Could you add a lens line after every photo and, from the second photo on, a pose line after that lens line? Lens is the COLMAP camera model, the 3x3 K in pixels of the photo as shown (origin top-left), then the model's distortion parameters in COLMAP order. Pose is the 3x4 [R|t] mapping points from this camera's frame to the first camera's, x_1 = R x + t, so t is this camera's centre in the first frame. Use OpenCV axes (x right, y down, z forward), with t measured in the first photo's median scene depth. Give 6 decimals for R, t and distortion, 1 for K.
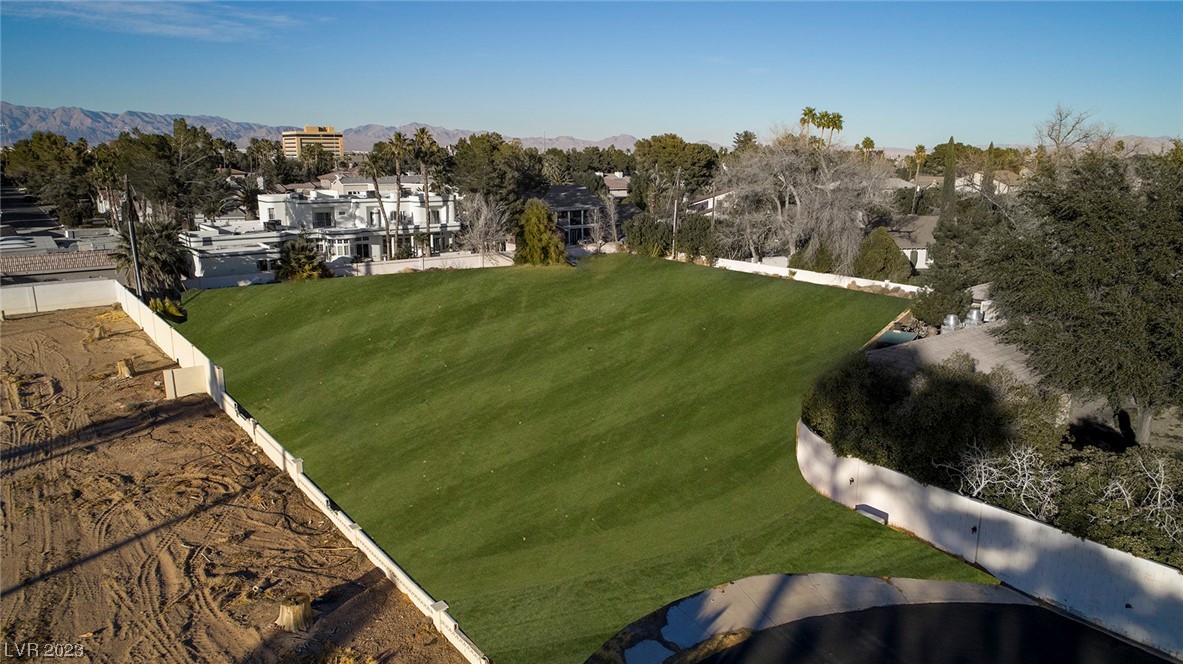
lens RADIAL K [[795.4, 0, 594.5], [0, 795.4, 334.1], [0, 0, 1]] dist [-0.012933, 0.003650]
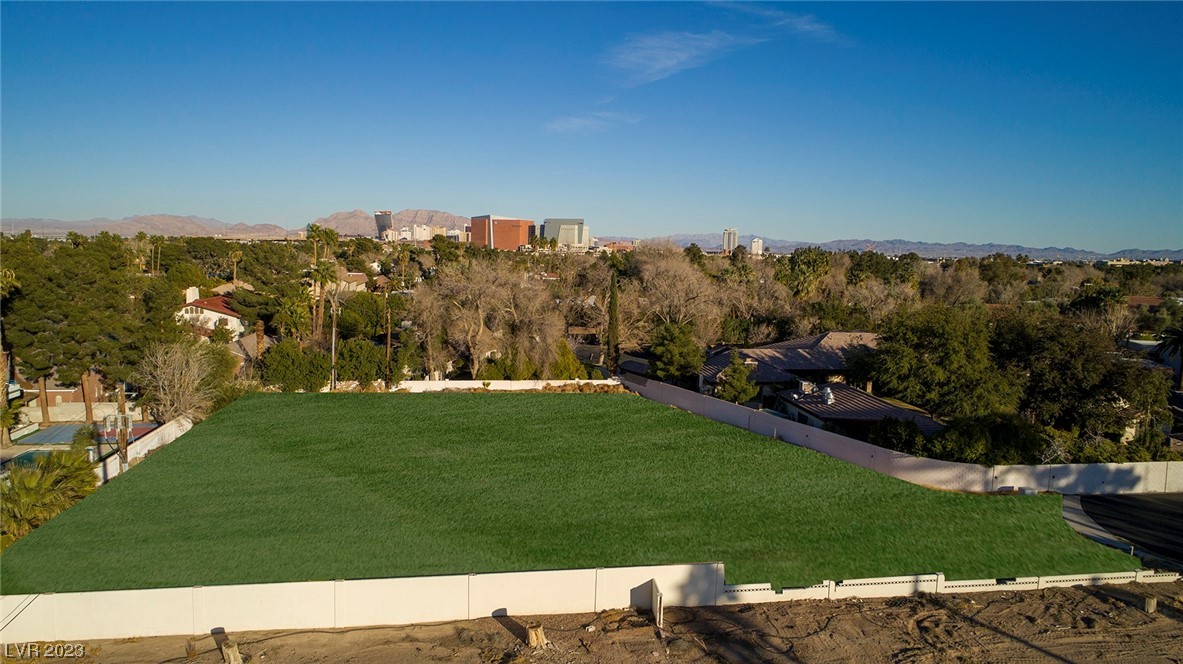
lens RADIAL K [[795.4, 0, 594.5], [0, 795.4, 334.1], [0, 0, 1]] dist [-0.012933, 0.003650]
pose [[0.472120, -0.093749, 0.876535, -0.737051], [0.179064, 0.983798, 0.008774, -0.143307], [-0.863156, 0.152814, 0.481258, 0.338233]]
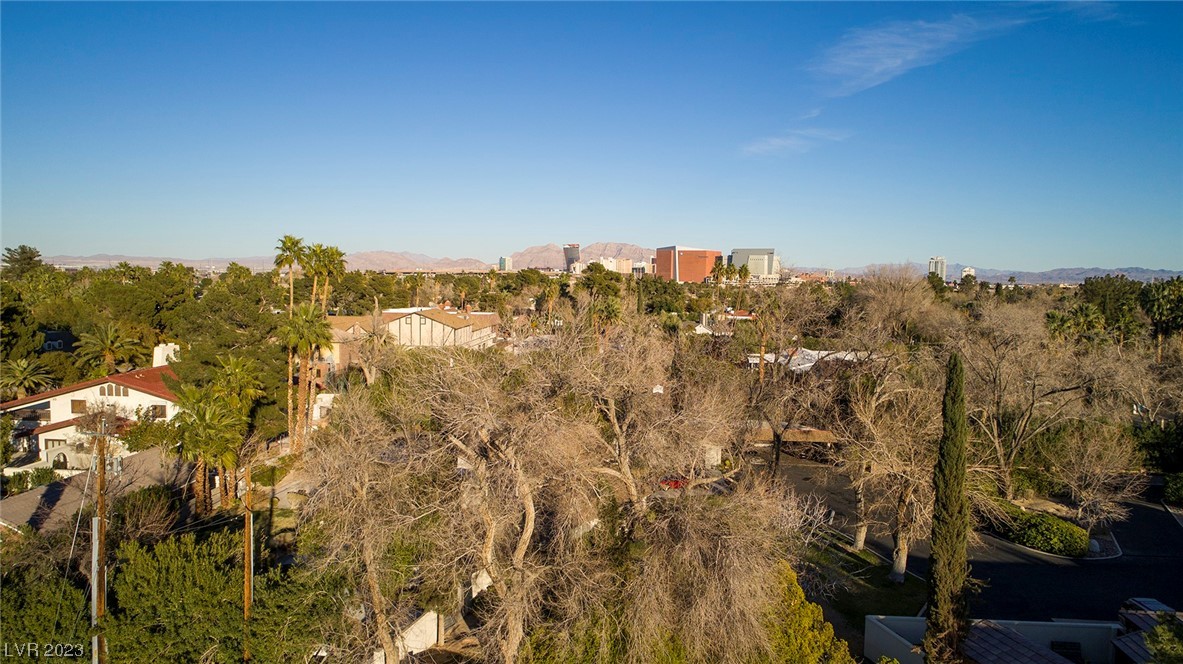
lens RADIAL K [[795.4, 0, 594.5], [0, 795.4, 334.1], [0, 0, 1]] dist [-0.012933, 0.003650]
pose [[0.663096, -0.053808, 0.746598, 0.001446], [0.158197, 0.984957, -0.069517, -0.236120], [-0.731626, 0.164206, 0.661634, 0.783628]]
